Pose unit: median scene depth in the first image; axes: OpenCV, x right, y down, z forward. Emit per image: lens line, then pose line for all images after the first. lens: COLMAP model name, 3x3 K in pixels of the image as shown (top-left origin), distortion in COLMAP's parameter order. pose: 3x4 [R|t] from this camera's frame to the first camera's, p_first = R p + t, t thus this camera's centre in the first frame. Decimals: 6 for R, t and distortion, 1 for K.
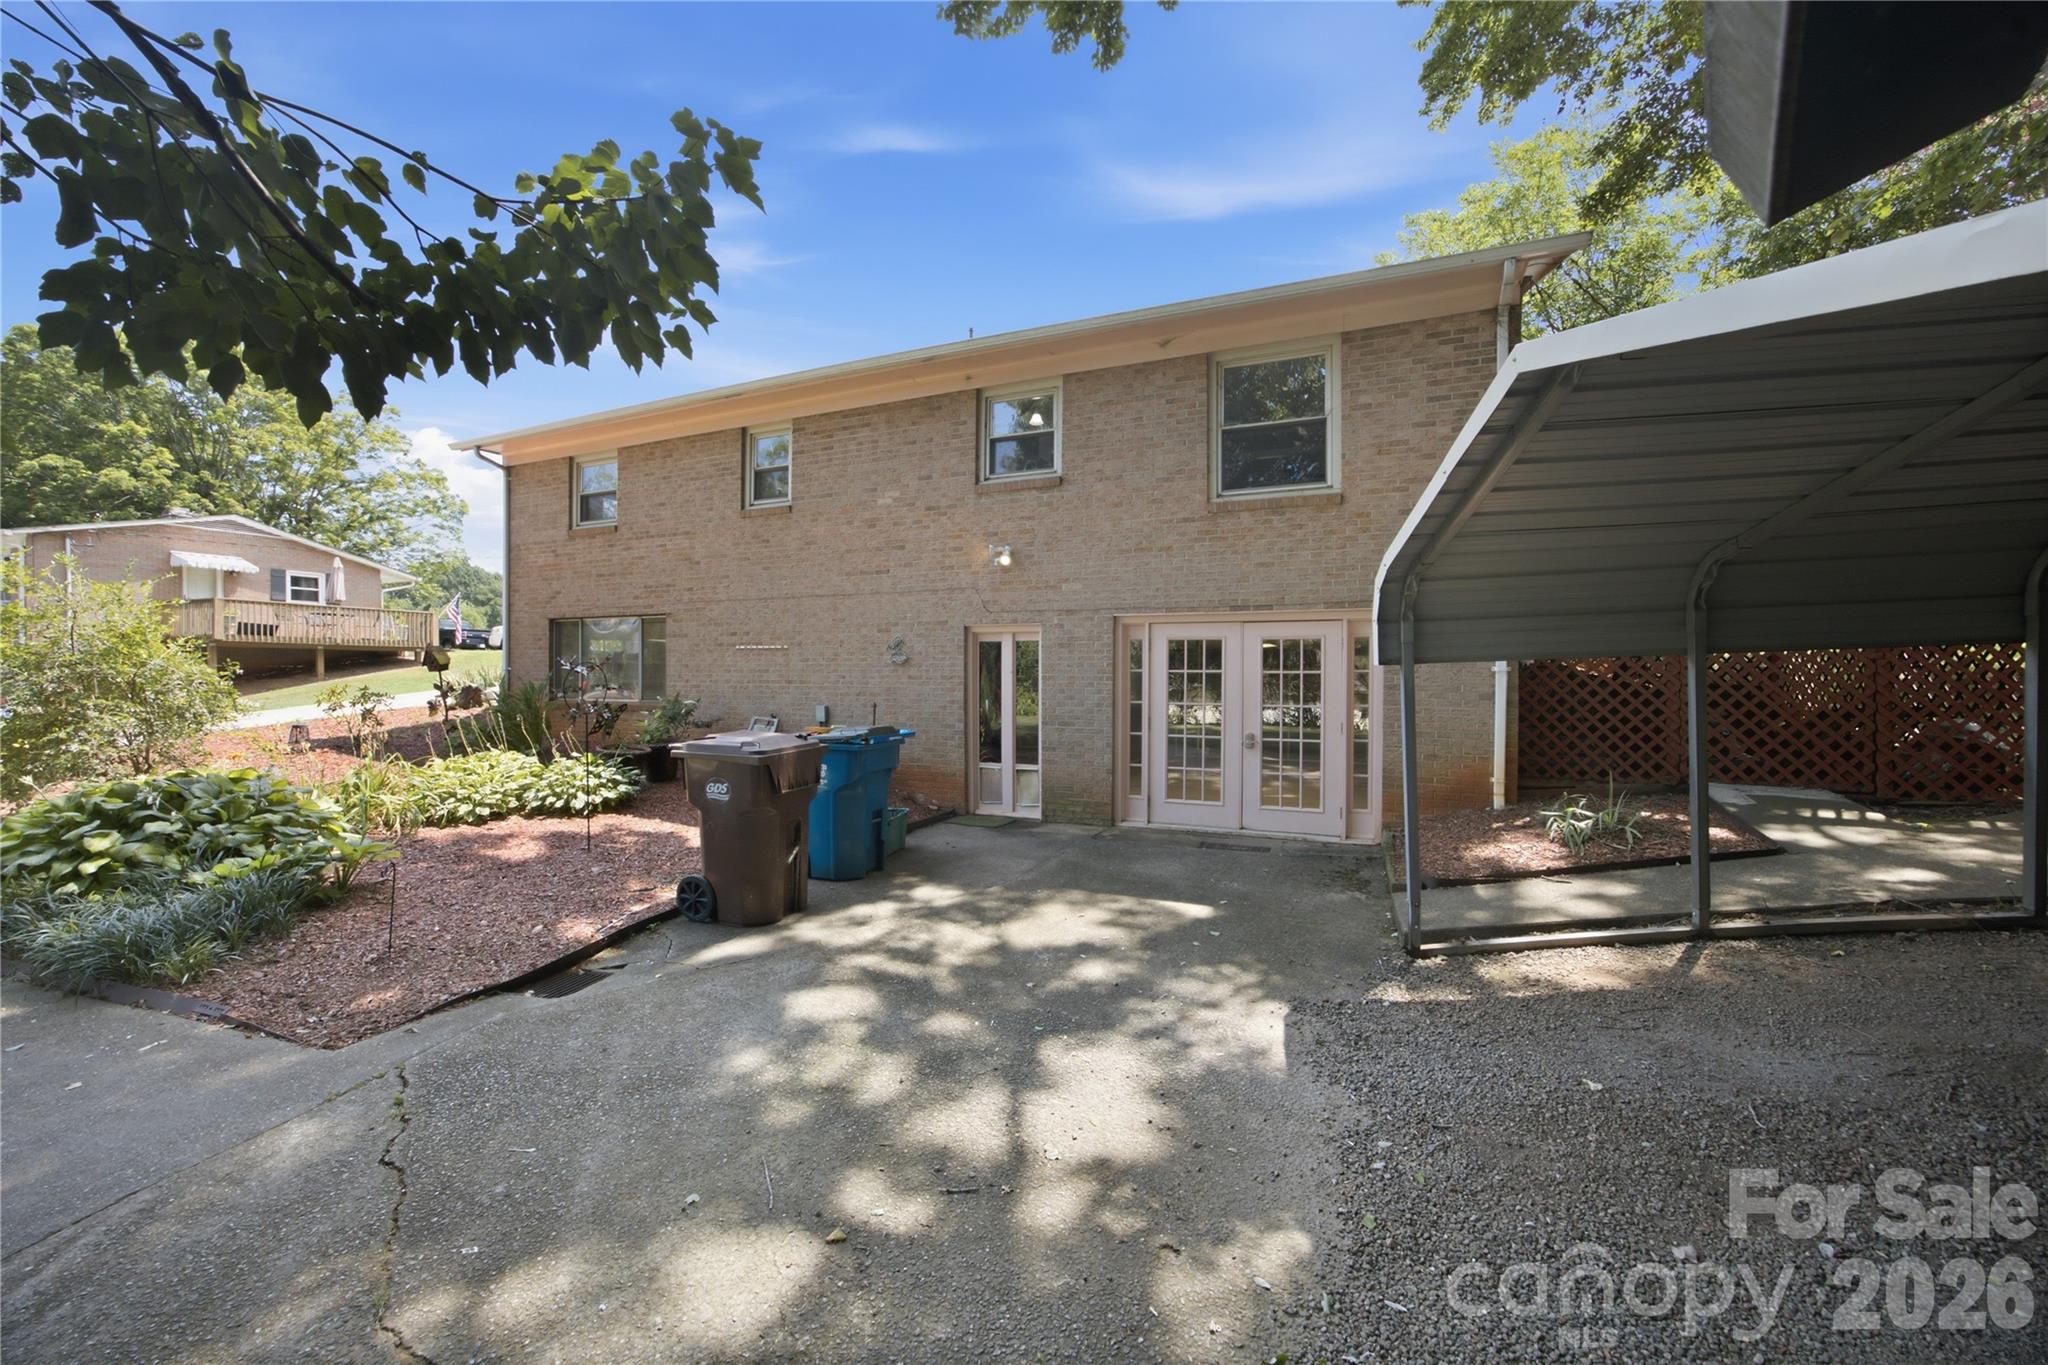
lens RADIAL K [[797.4, 0, 1023.1], [0, 797.4, 666.4], [0, 0, 1]] dist [-0.002307, 0.000028]
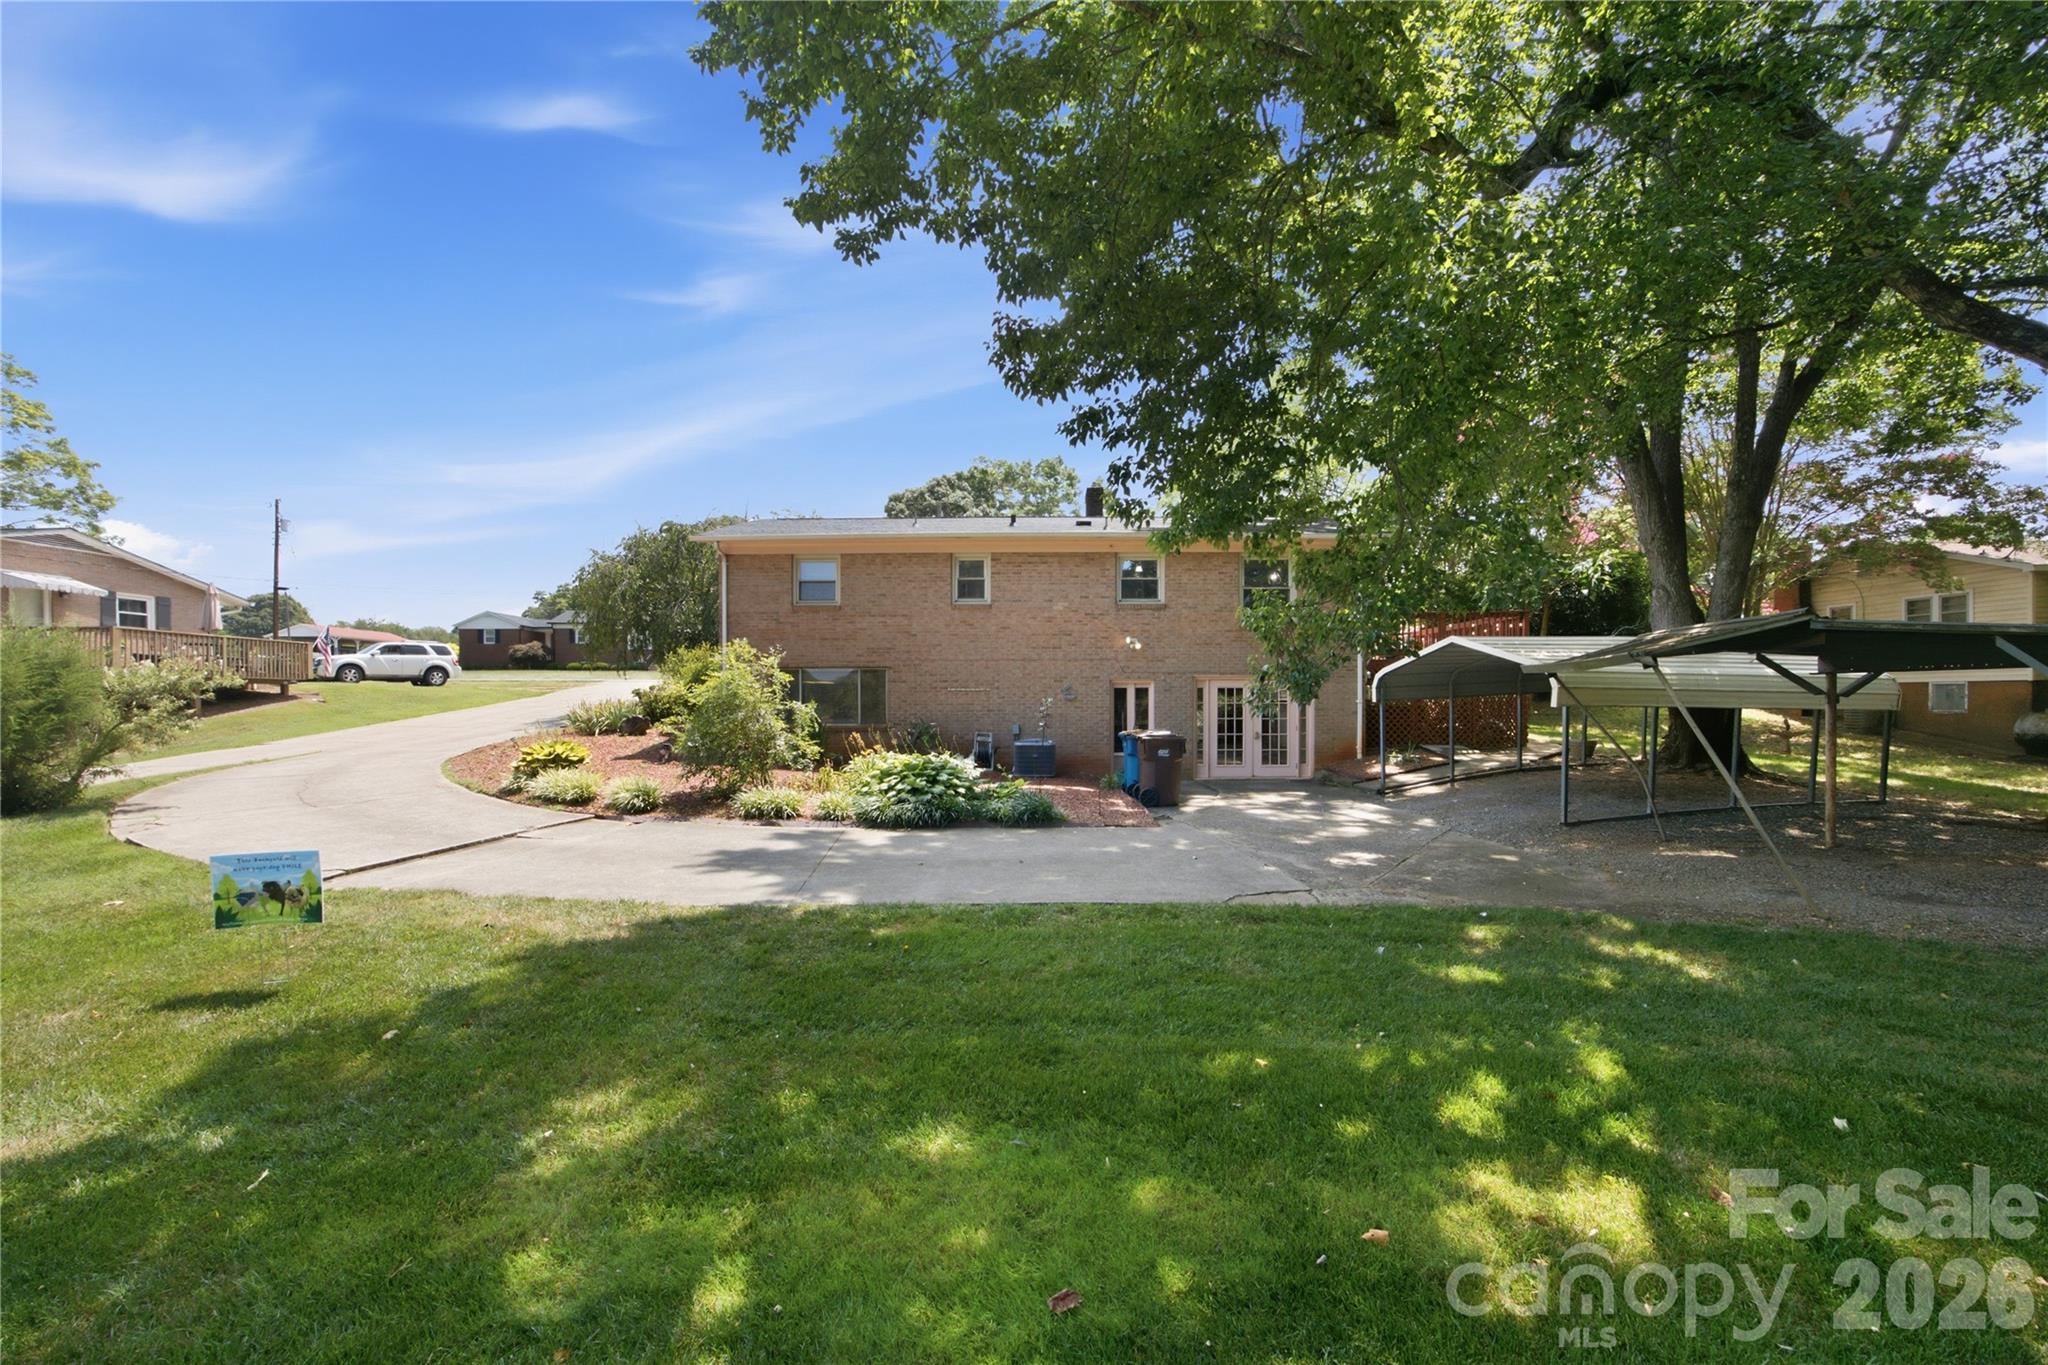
lens RADIAL K [[819.4, 0, 1033.1], [0, 819.4, 699.9], [0, 0, 1]] dist [-0.001305, -0.000160]
pose [[0.916037, -0.005917, 0.401050, -1.058647], [0.002246, 0.999951, 0.009621, -0.022718], [-0.401087, -0.007913, 0.916006, -0.718349]]
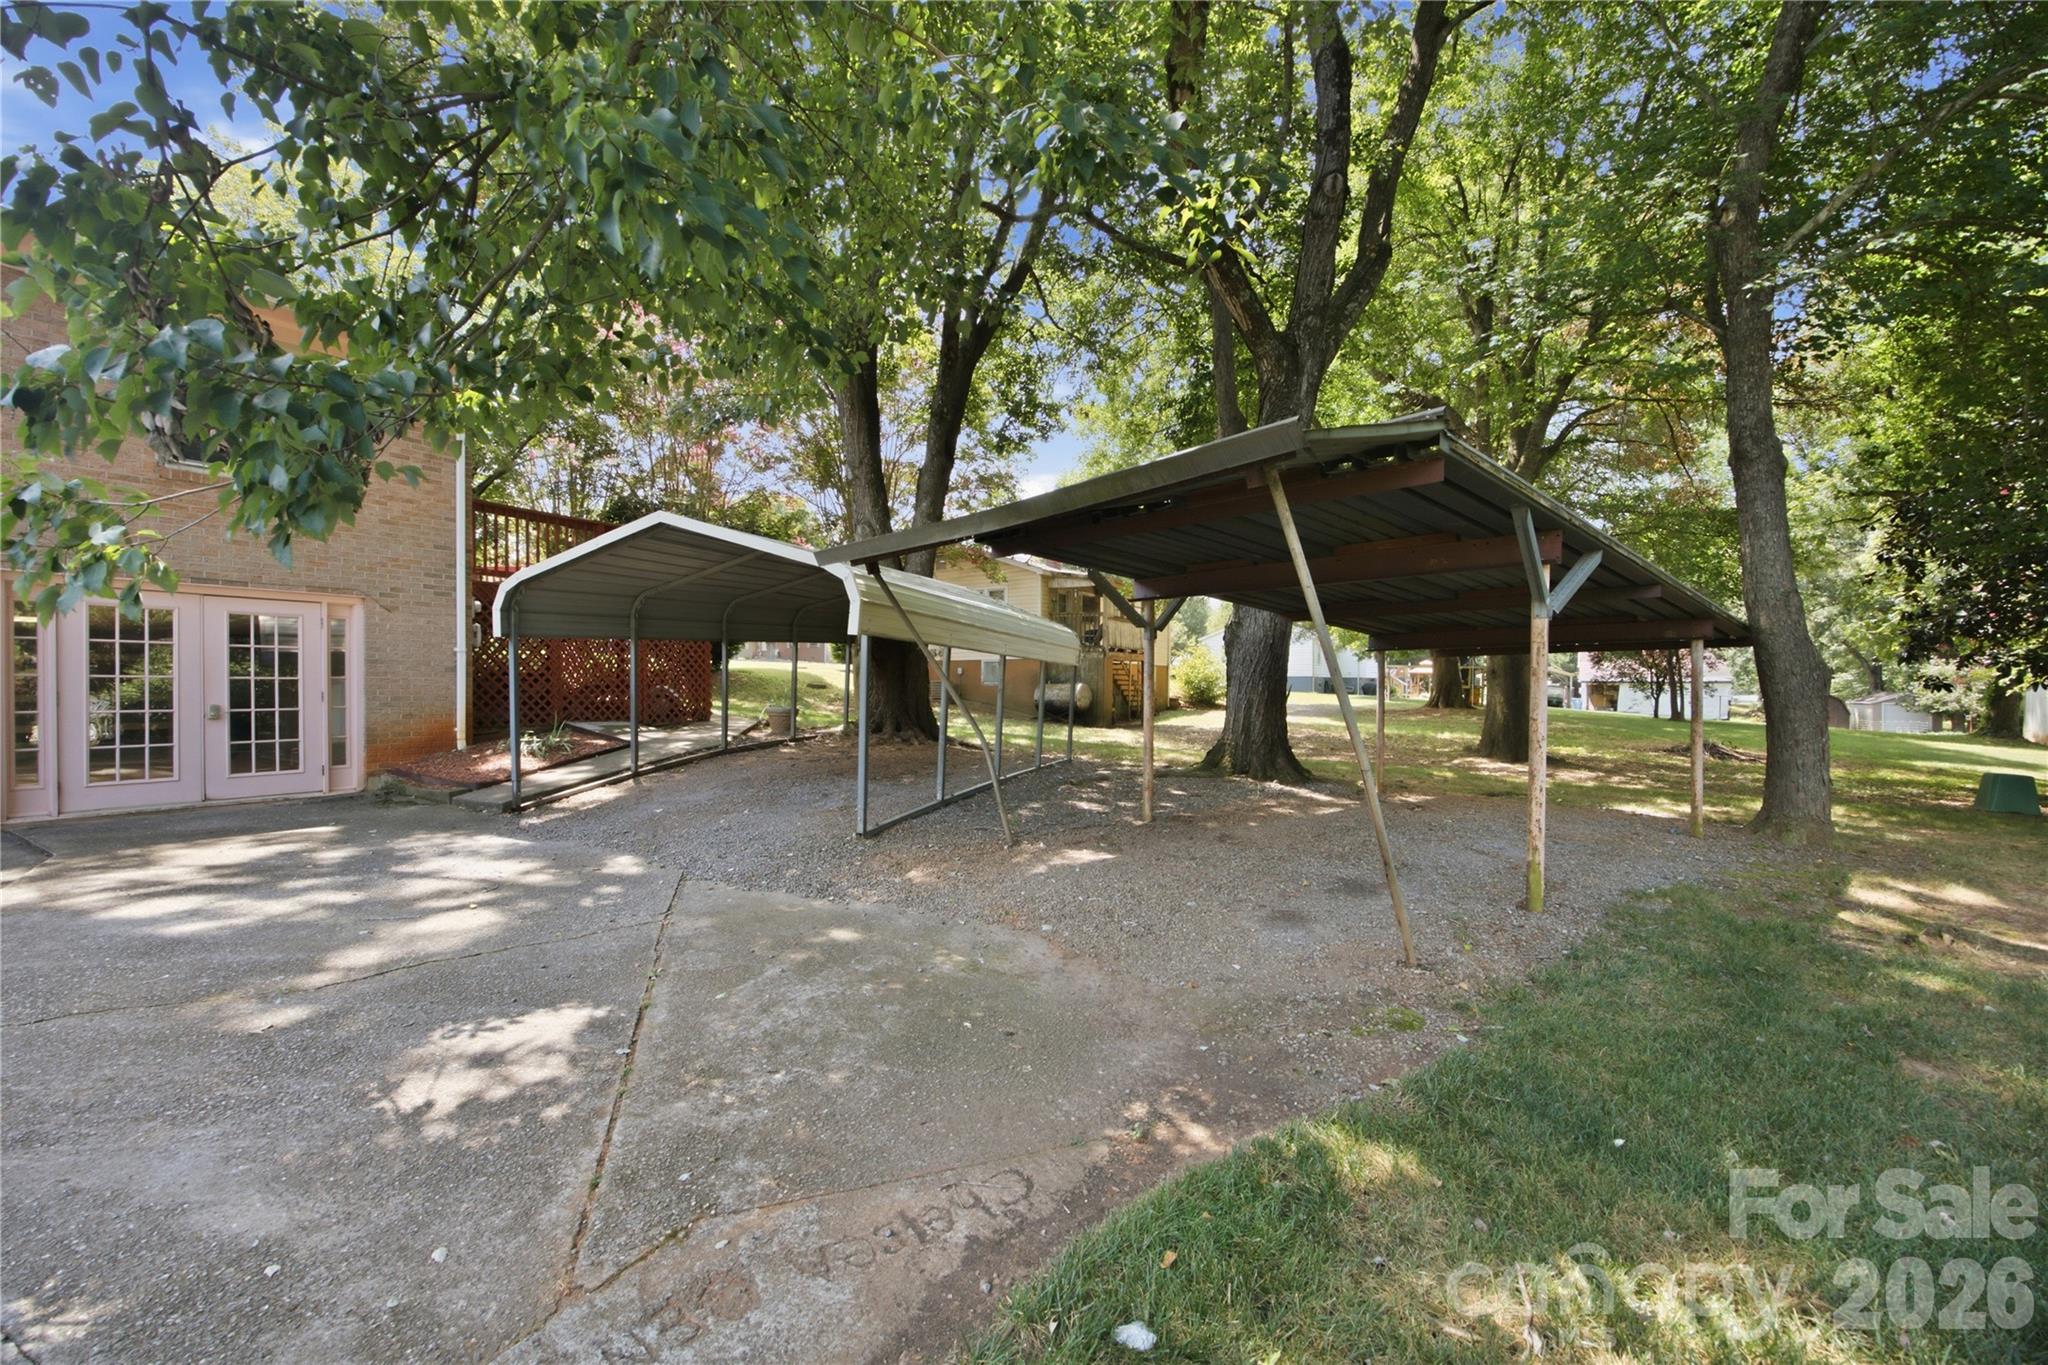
lens RADIAL K [[819.4, 0, 1033.1], [0, 819.4, 699.9], [0, 0, 1]] dist [-0.001305, -0.000160]
pose [[0.159997, -0.015982, 0.986988, -0.529122], [-0.010924, 0.999779, 0.017960, 0.043554], [-0.987057, -0.013655, 0.159787, -0.178486]]
